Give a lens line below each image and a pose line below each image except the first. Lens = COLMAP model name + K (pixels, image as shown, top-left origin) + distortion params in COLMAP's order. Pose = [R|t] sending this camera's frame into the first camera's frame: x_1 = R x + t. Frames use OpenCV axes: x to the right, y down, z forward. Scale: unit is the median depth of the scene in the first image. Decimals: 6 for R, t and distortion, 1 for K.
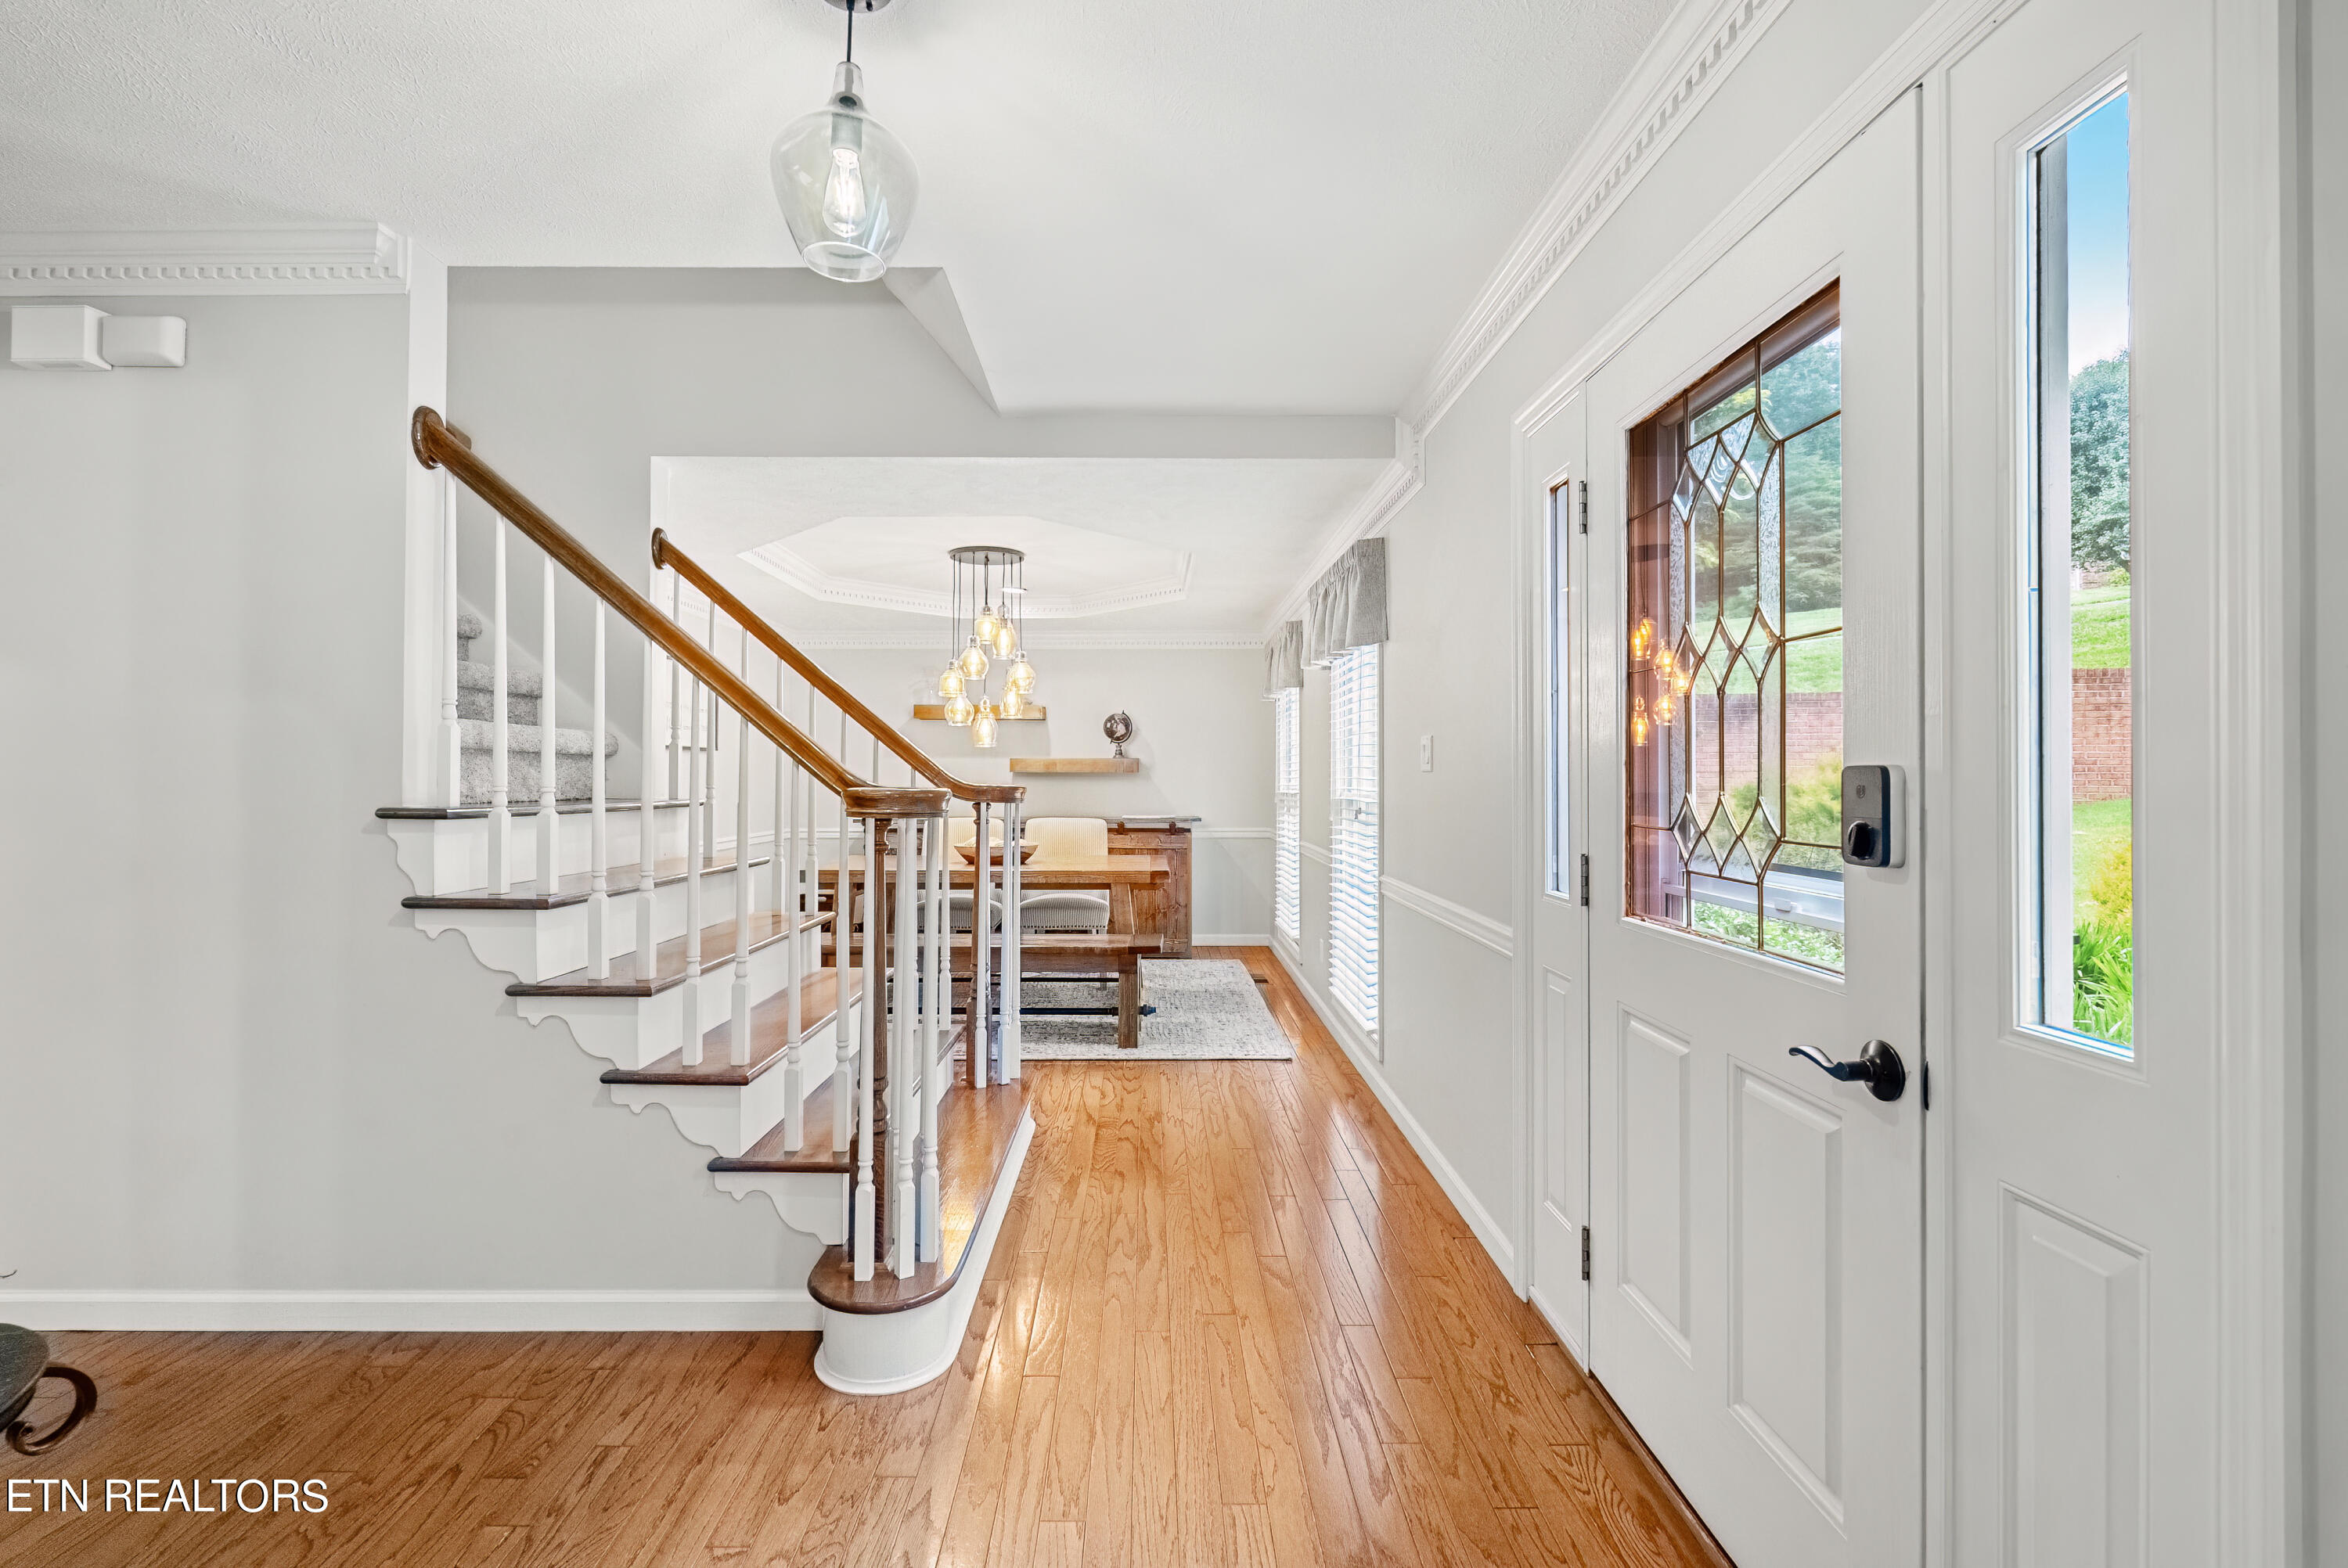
lens RADIAL K [[1044.5, 0, 1168.1], [0, 1044.5, 764.6], [0, 0, 1]] dist [-0.004837, 0.001068]
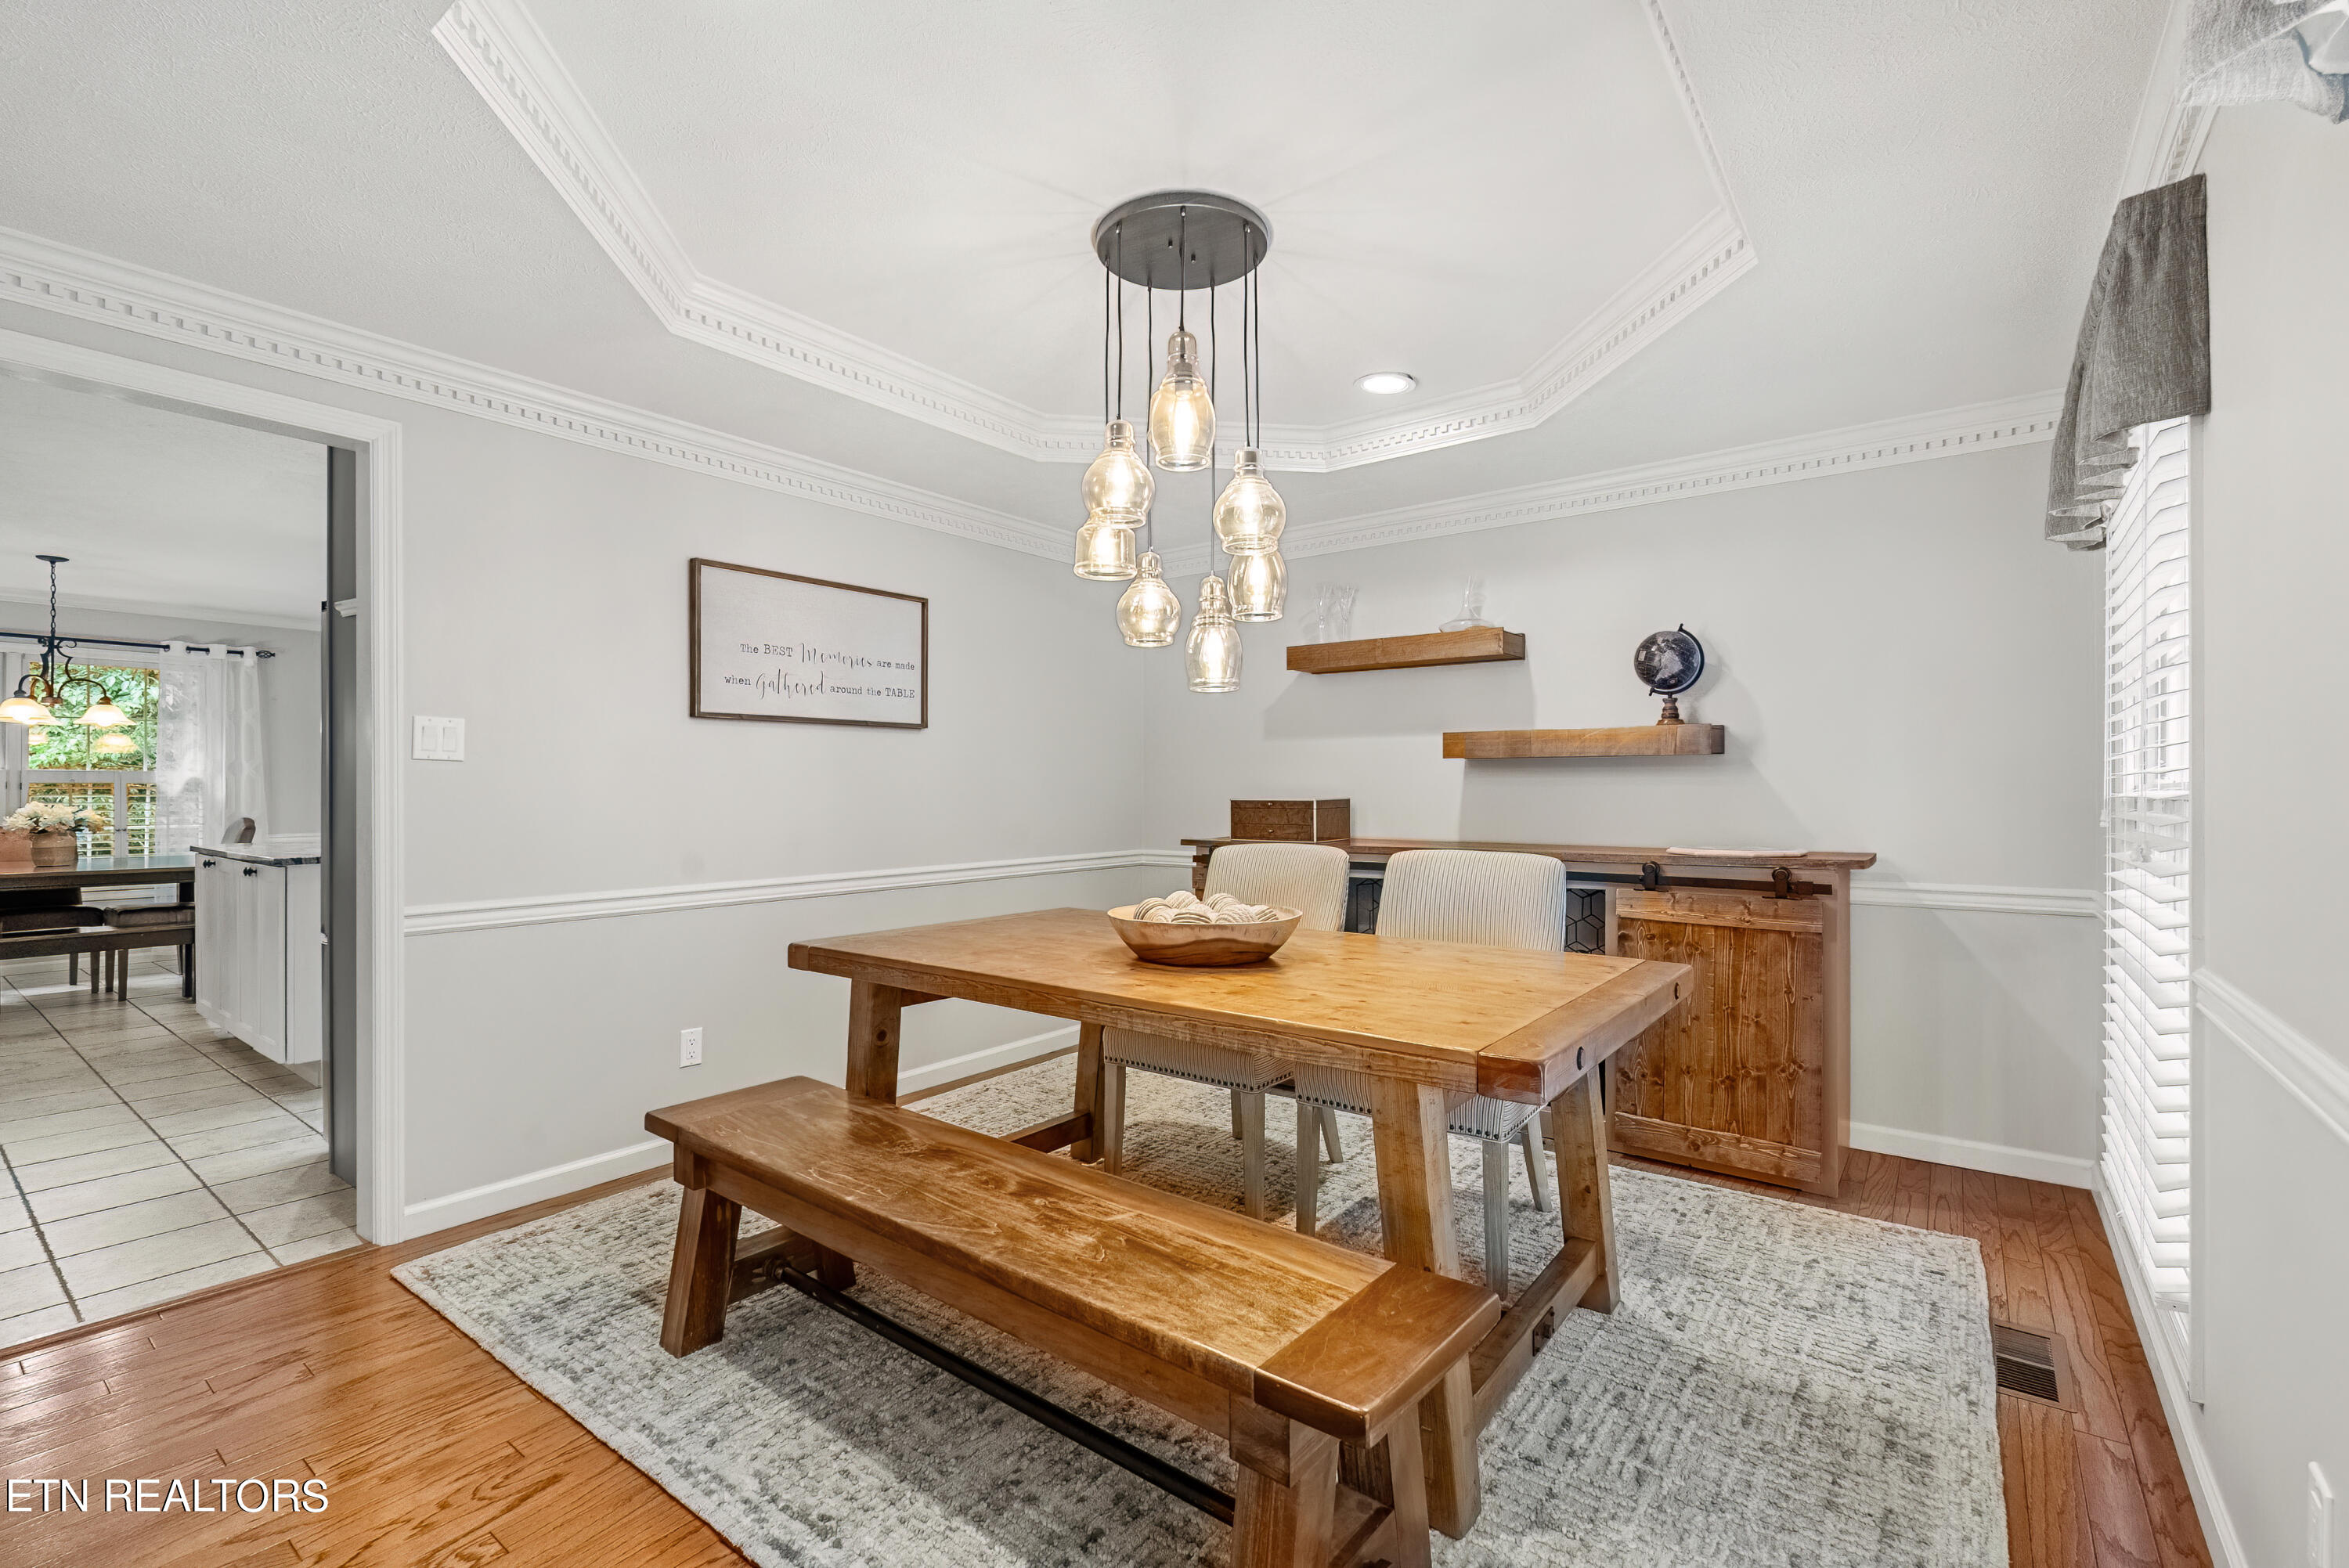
lens RADIAL K [[1045.0, 0, 1176.2], [0, 1045.0, 781.8], [0, 0, 1]] dist [-0.004837, 0.001068]
pose [[0.796100, -0.006712, -0.605128, 0.084437], [0.011087, 0.999932, 0.003494, 0.021108], [0.605063, -0.009490, 0.796121, 0.668519]]
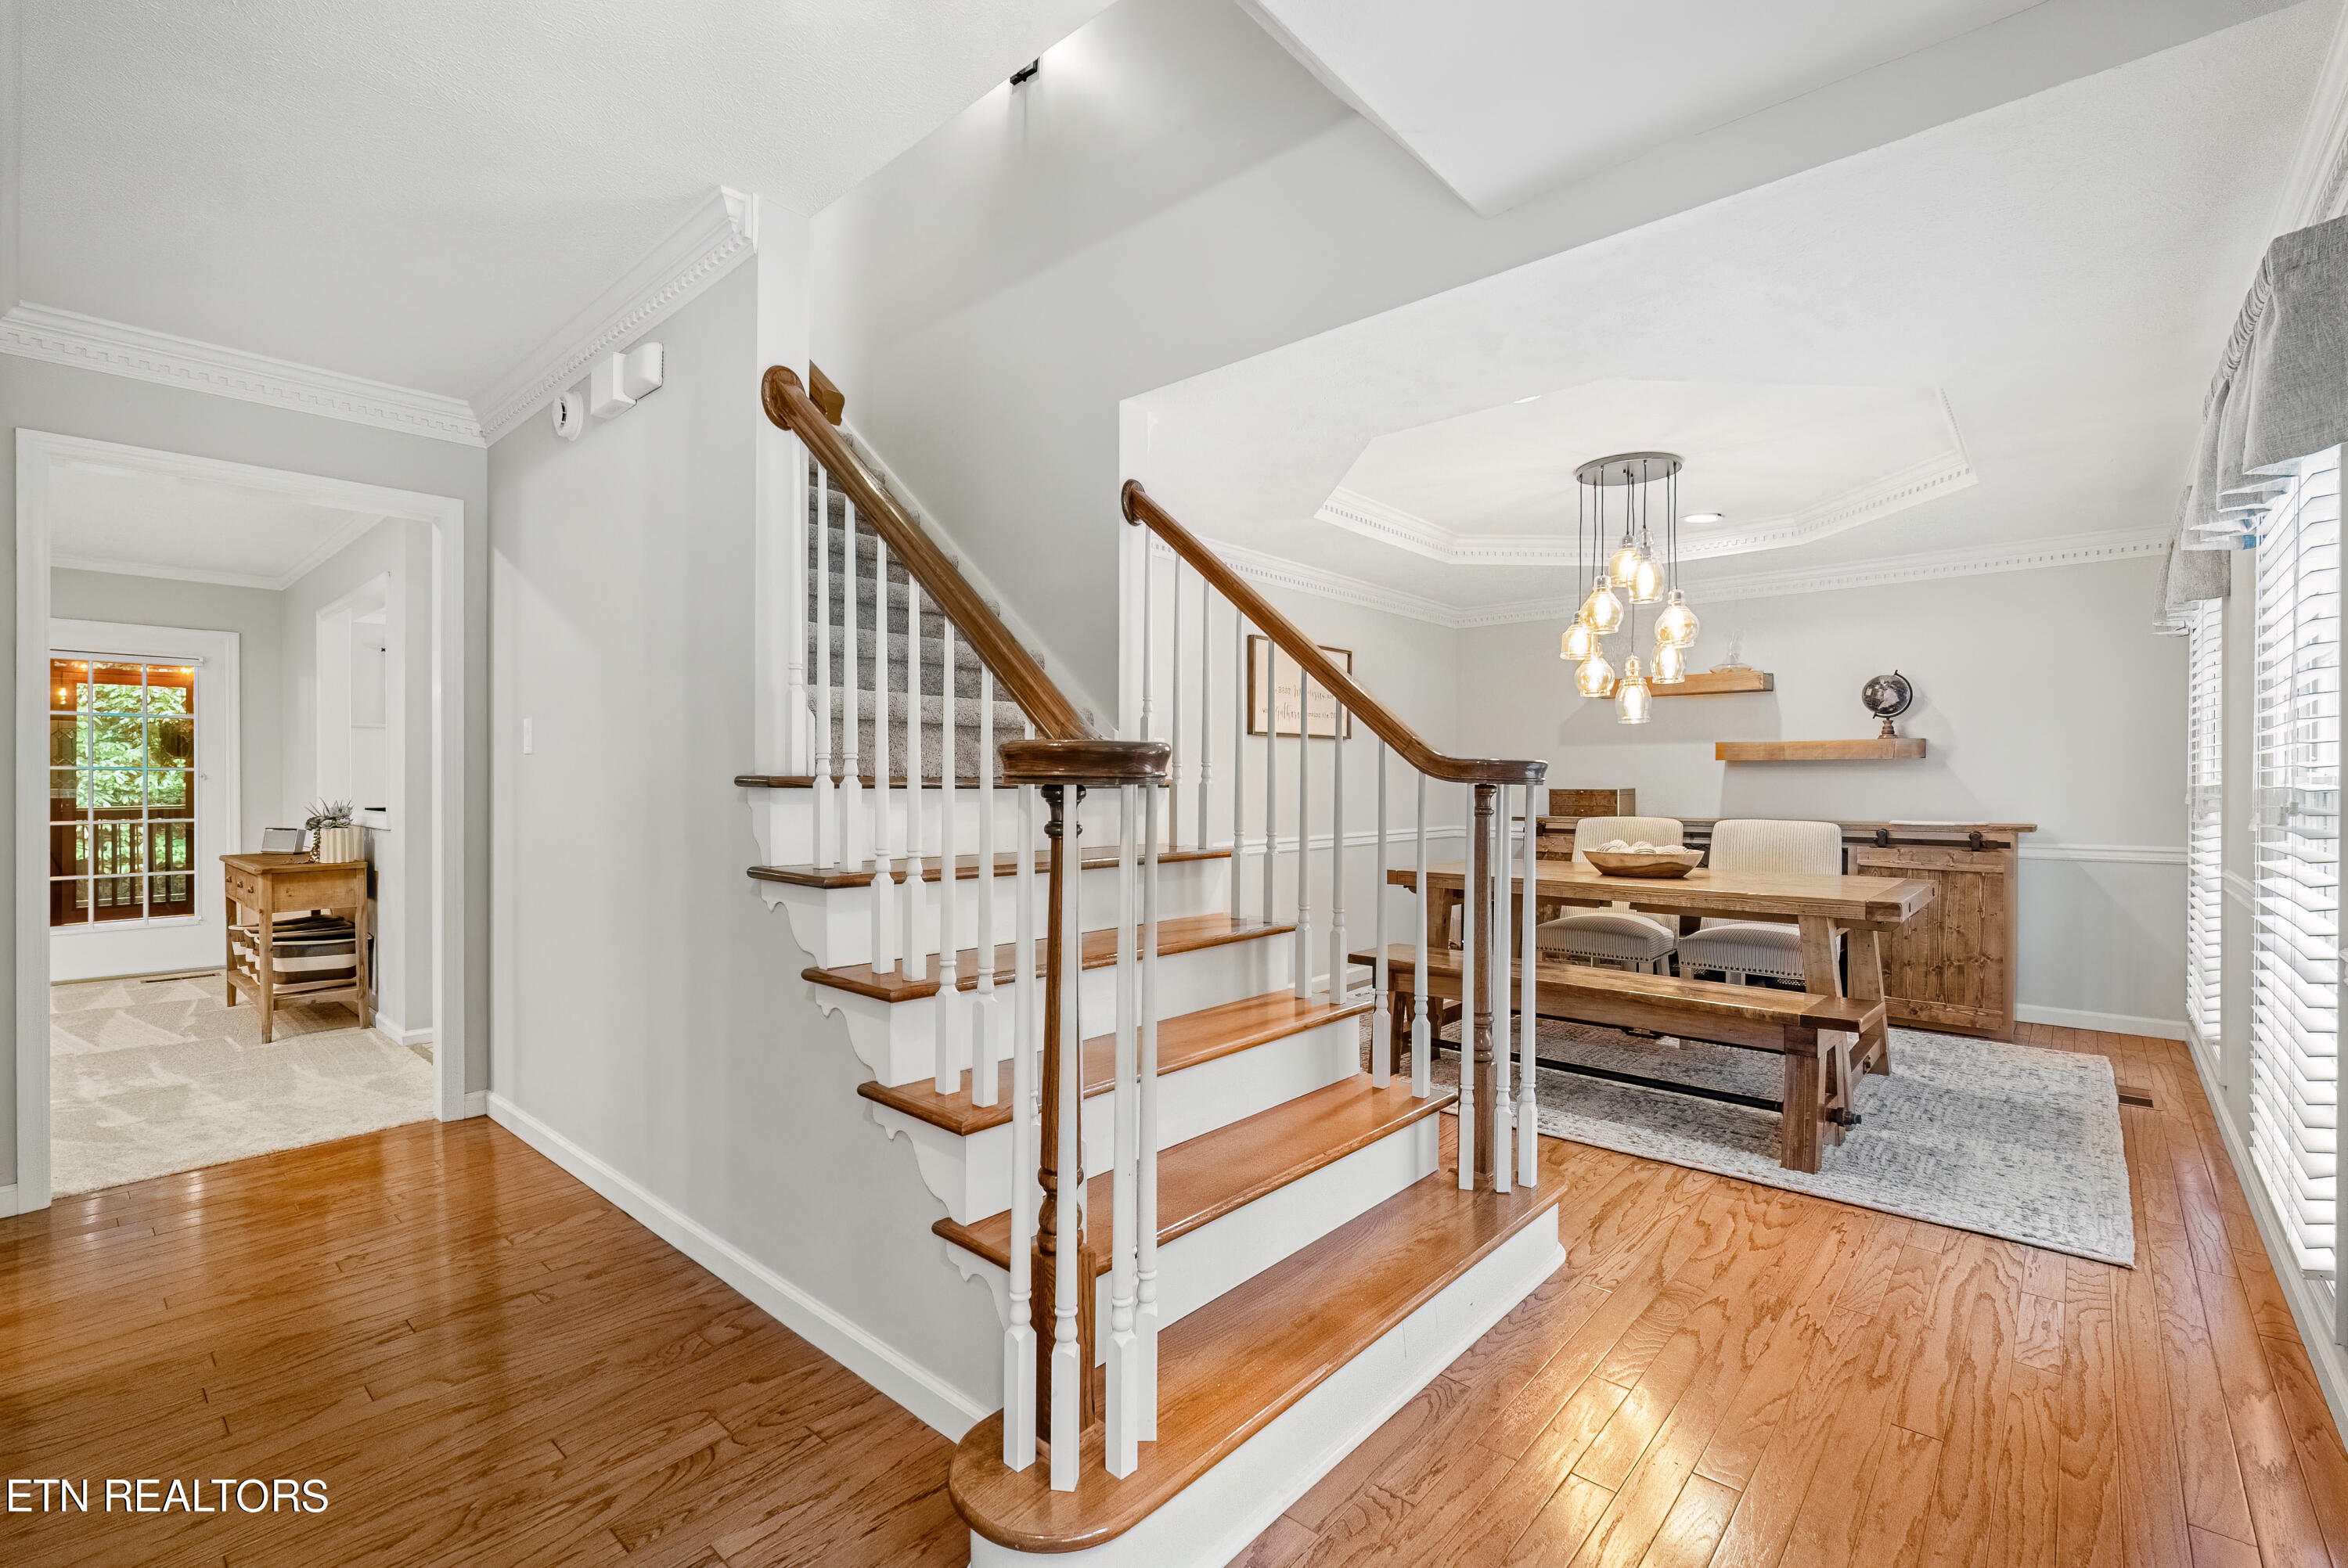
lens RADIAL K [[1044.5, 0, 1165.5], [0, 1044.5, 784.1], [0, 0, 1]] dist [-0.004837, 0.001068]
pose [[0.739943, 0.000011, -0.672670, 0.088896], [0.009288, 0.999905, 0.010233, 0.017375], [0.672606, -0.013819, 0.739872, 0.216113]]
